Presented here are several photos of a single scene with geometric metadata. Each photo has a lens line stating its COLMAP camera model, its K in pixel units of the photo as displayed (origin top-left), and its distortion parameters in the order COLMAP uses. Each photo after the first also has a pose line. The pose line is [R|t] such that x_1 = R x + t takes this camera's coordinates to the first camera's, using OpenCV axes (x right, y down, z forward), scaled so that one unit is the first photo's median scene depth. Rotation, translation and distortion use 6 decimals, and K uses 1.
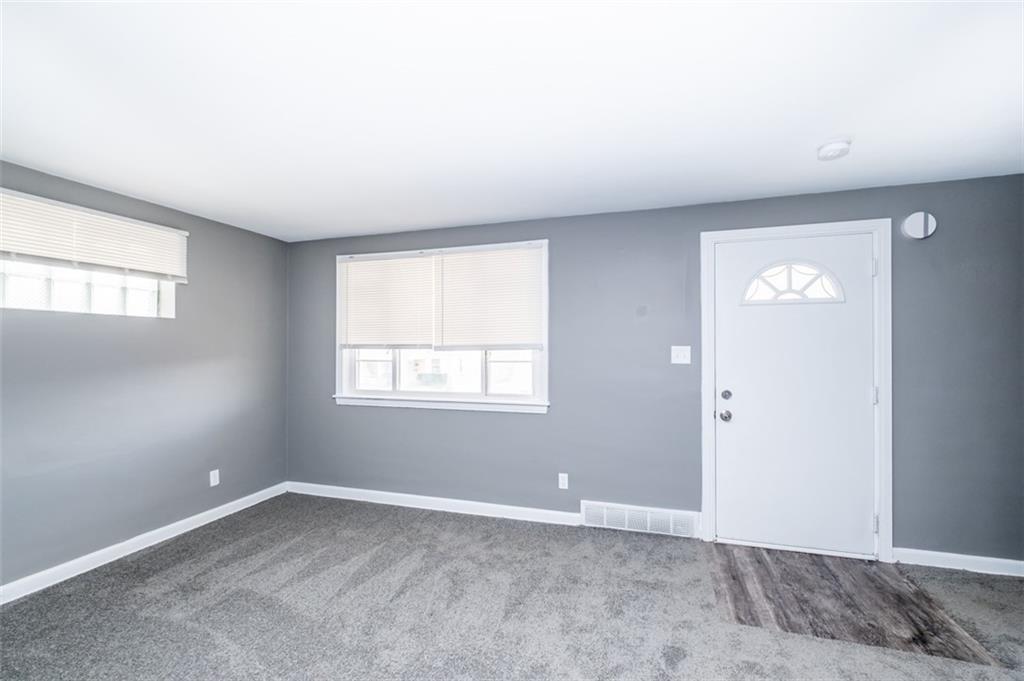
lens RADIAL K [[455.6, 0, 512.3], [0, 455.6, 342.2], [0, 0, 1]] dist [0.002963, 0.000019]
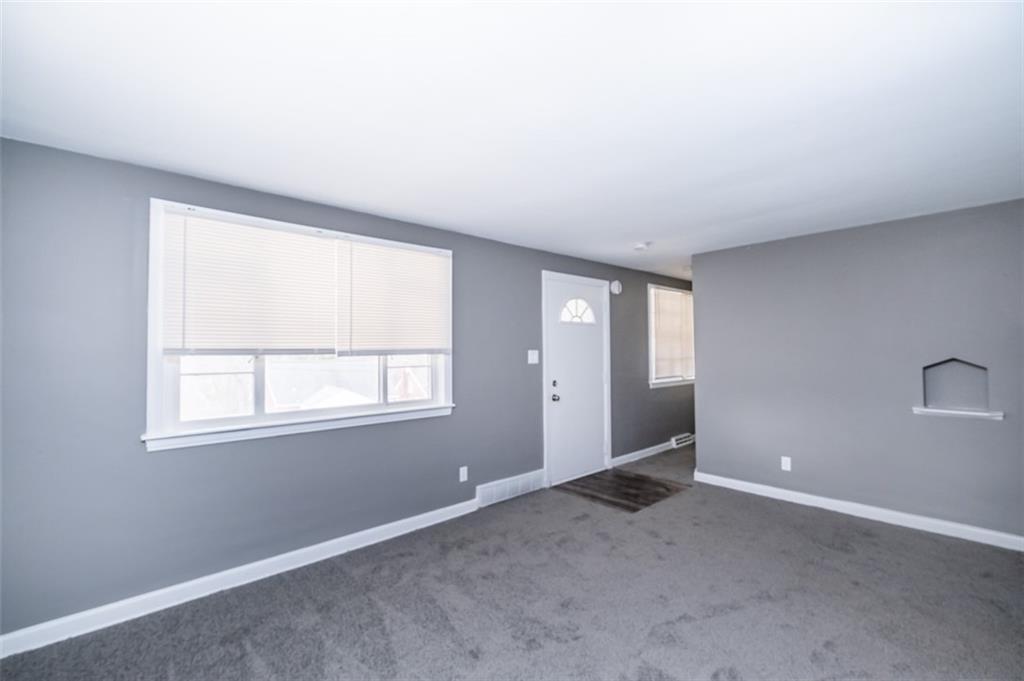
lens RADIAL K [[448.1, 0, 510.8], [0, 448.1, 339.1], [0, 0, 1]] dist [-0.000156, -0.000018]
pose [[0.491899, 0.022539, 0.870360, -0.814505], [-0.001148, 0.999681, -0.025239, 0.008457], [-0.870651, 0.011416, 0.491768, 0.388522]]
